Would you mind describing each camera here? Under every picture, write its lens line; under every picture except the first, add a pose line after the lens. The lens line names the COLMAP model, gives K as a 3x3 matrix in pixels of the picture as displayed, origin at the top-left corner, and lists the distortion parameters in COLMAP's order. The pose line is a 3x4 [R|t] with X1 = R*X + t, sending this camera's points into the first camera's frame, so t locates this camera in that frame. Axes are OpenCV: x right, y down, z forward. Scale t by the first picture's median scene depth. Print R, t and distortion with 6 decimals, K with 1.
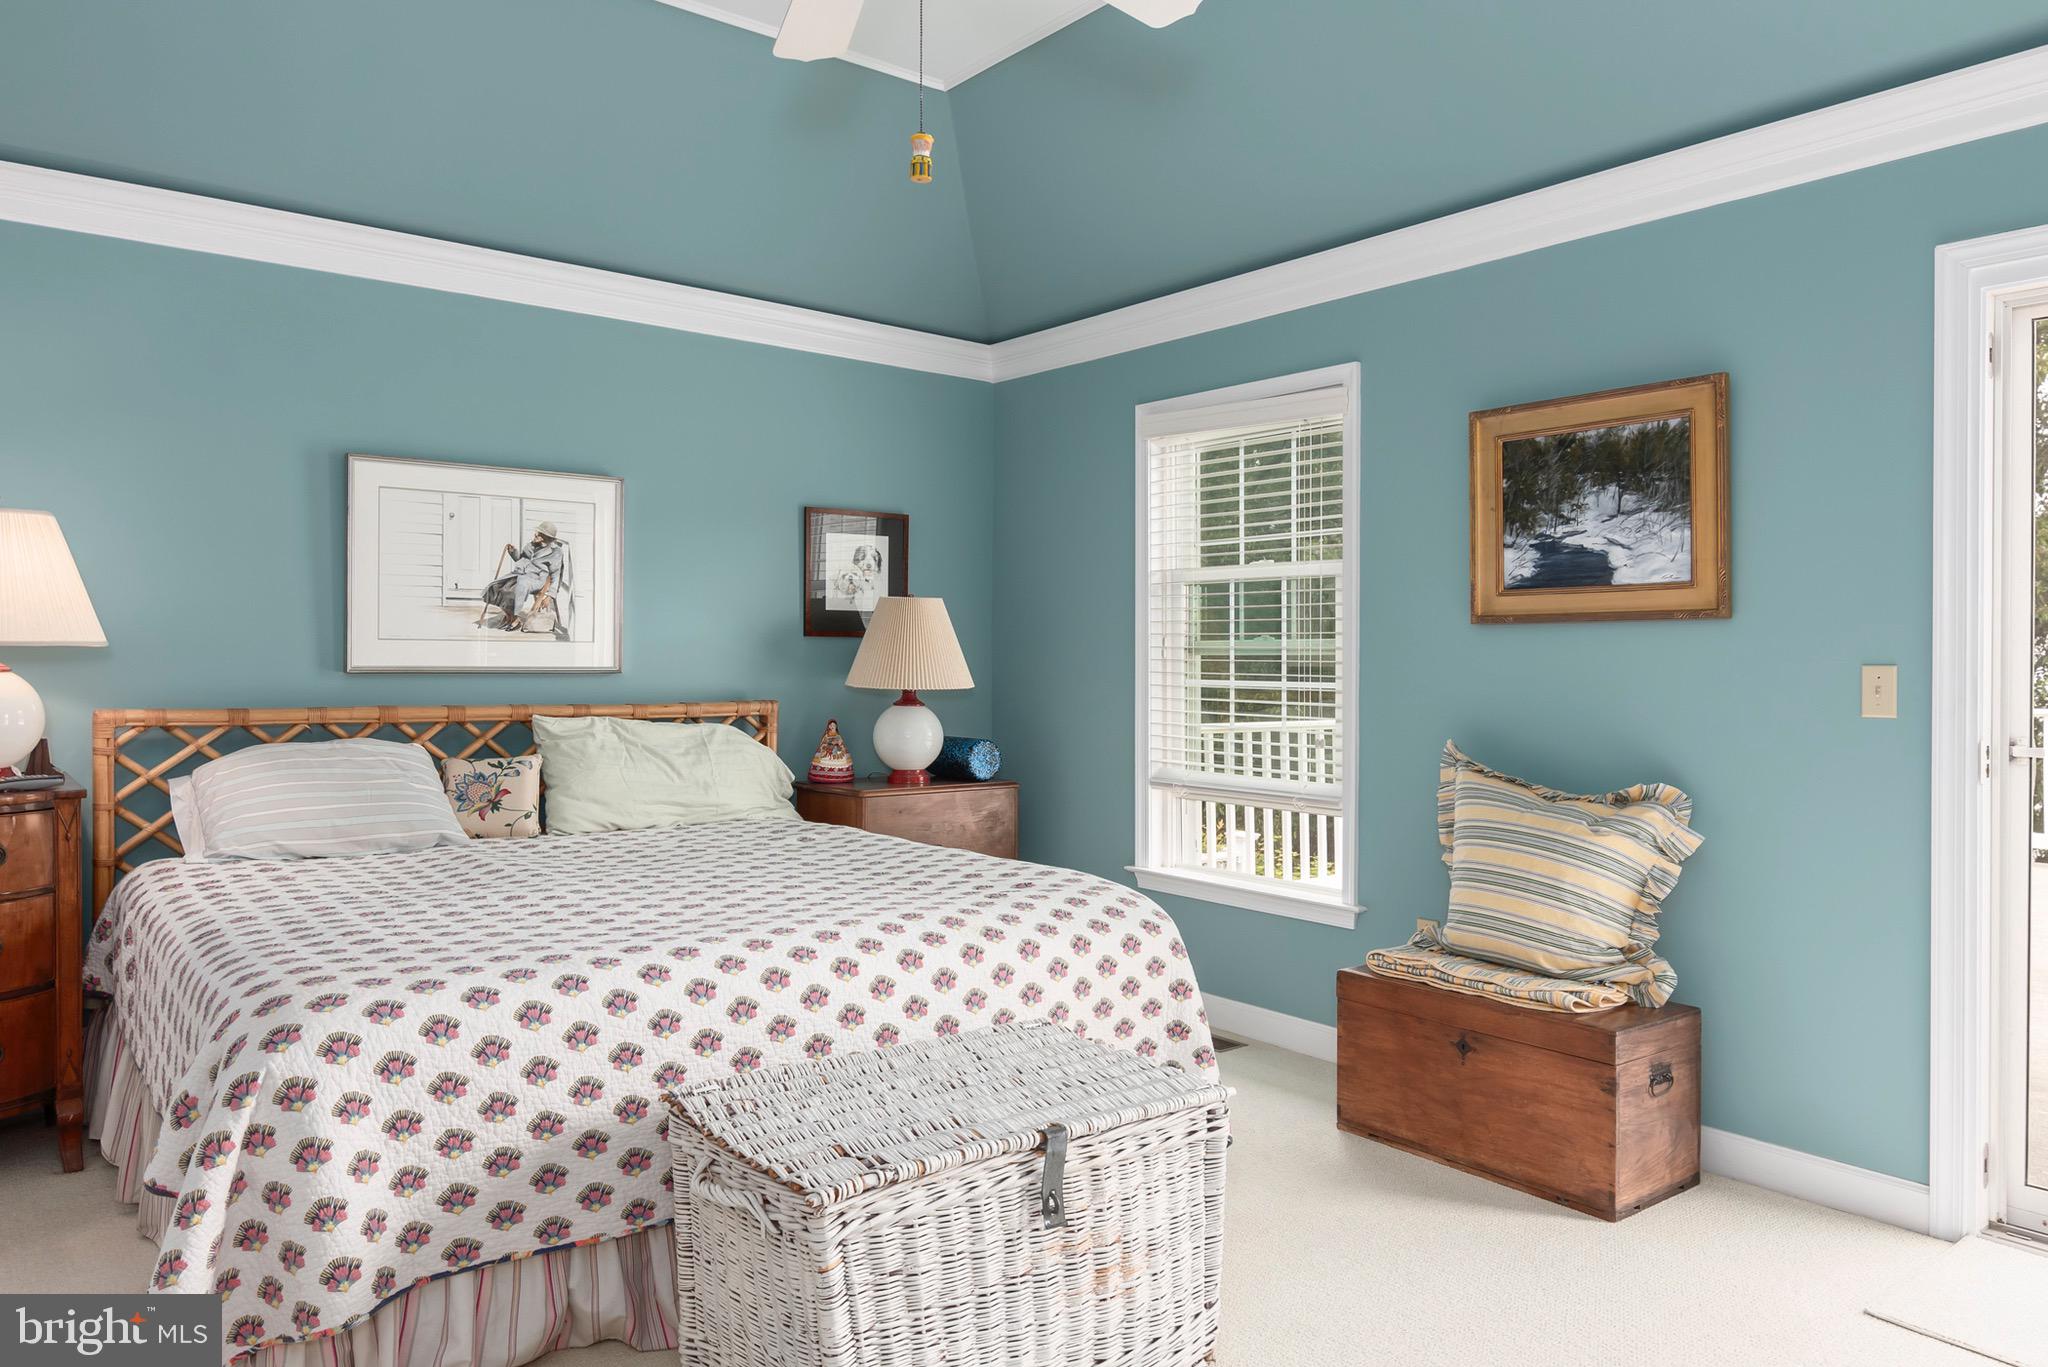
lens RADIAL K [[1390.8, 0, 1017.2], [0, 1390.8, 666.5], [0, 0, 1]] dist [-0.006923, -0.002516]
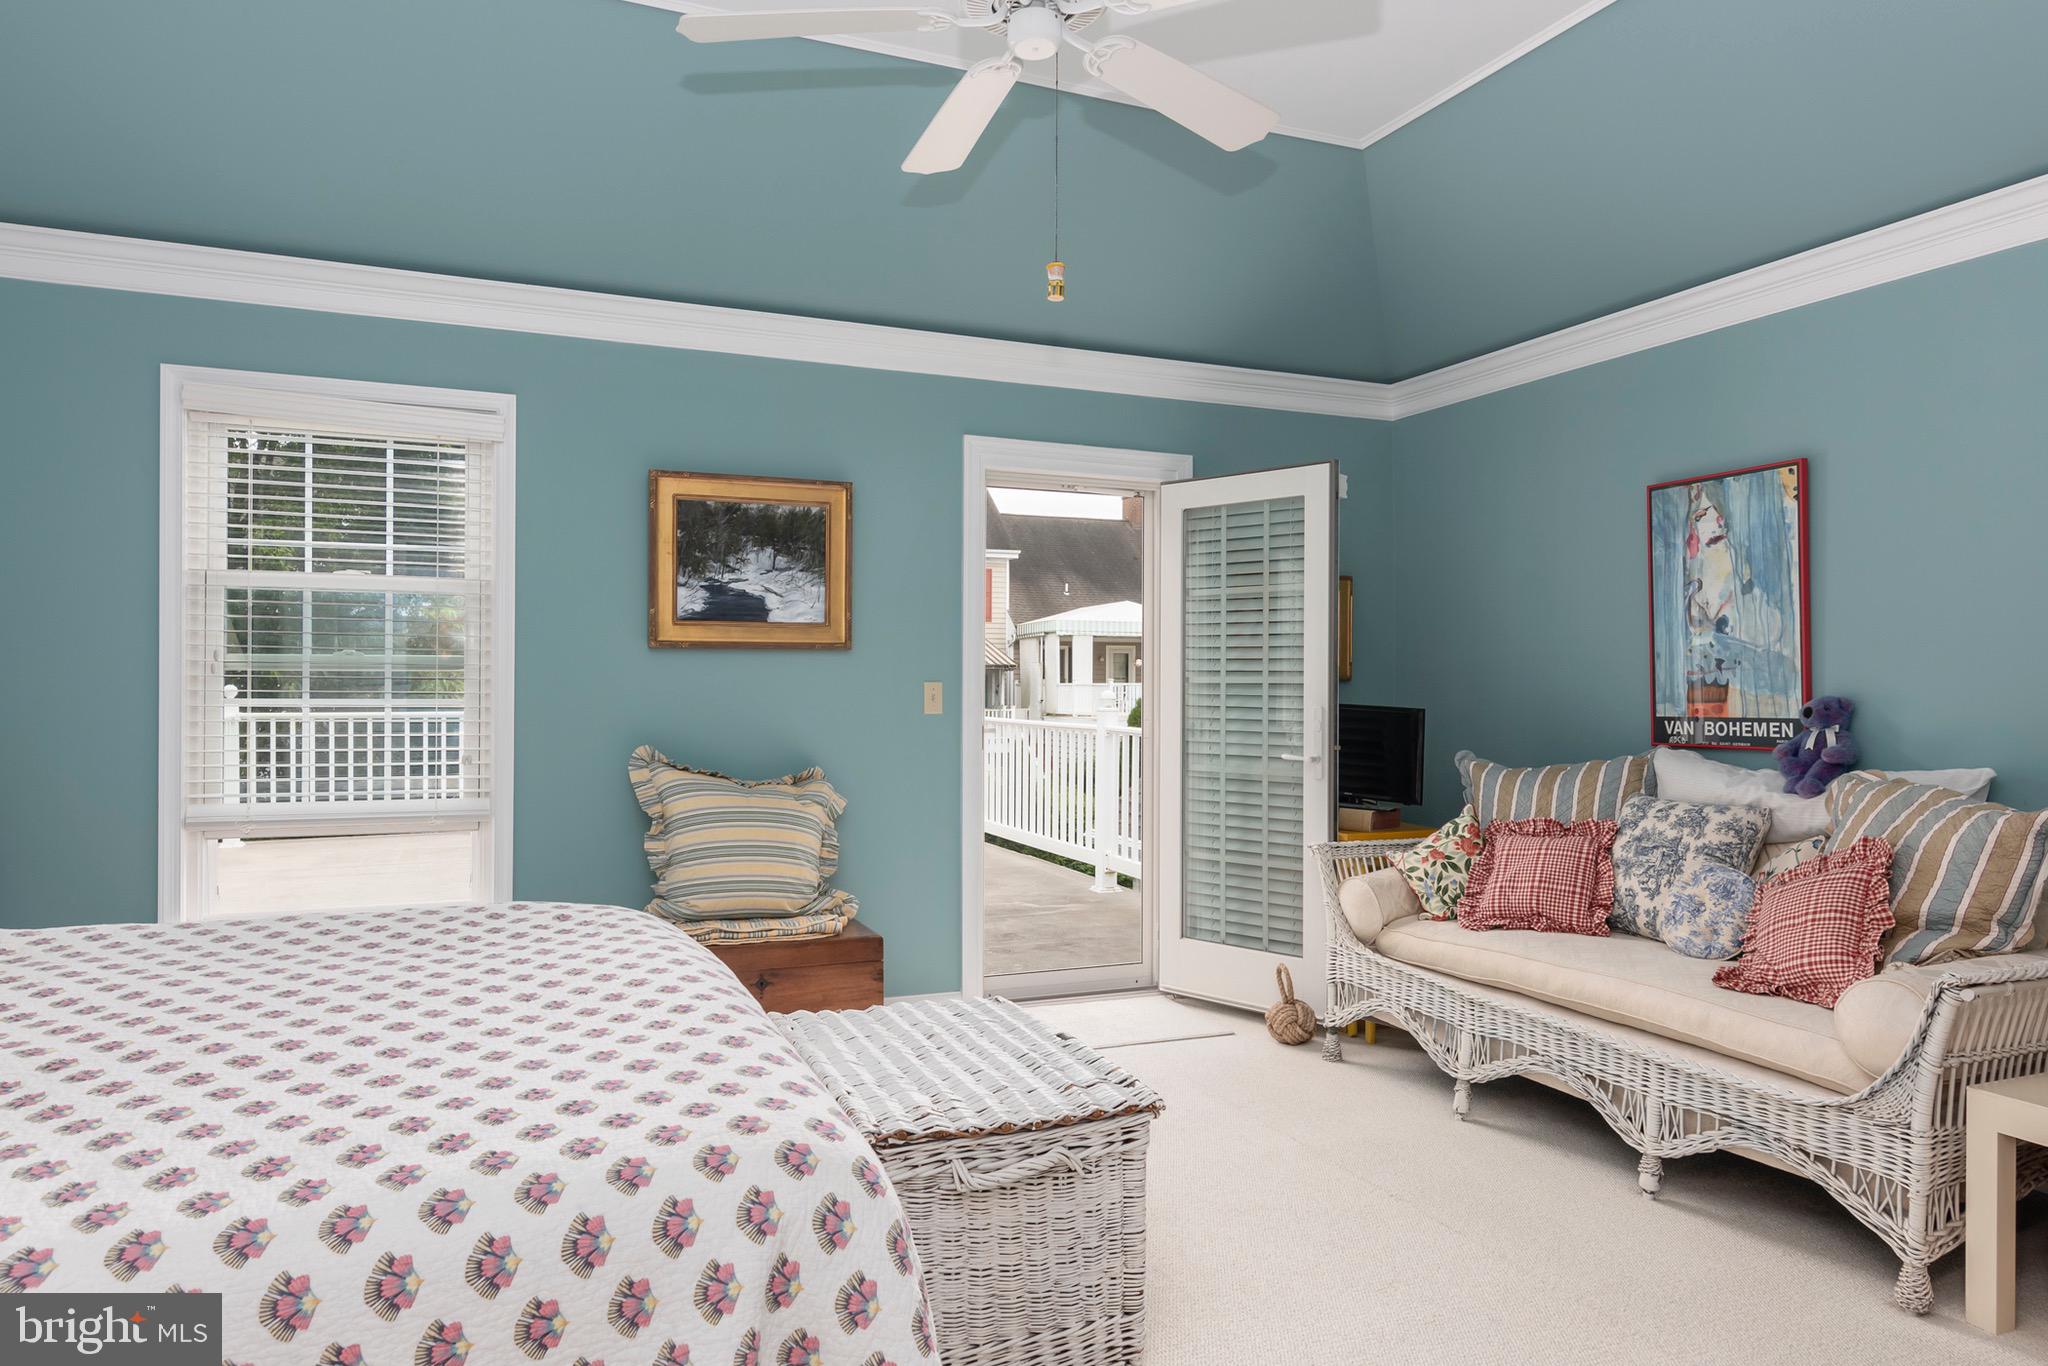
lens RADIAL K [[1304.9, 0, 1015.1], [0, 1304.9, 690.7], [0, 0, 1]] dist [0.000728, -0.000886]
pose [[0.240889, 0.003634, 0.970546, -0.727076], [0.008086, 0.999951, -0.005751, 0.016444], [-0.970519, 0.009233, 0.240848, 0.461040]]
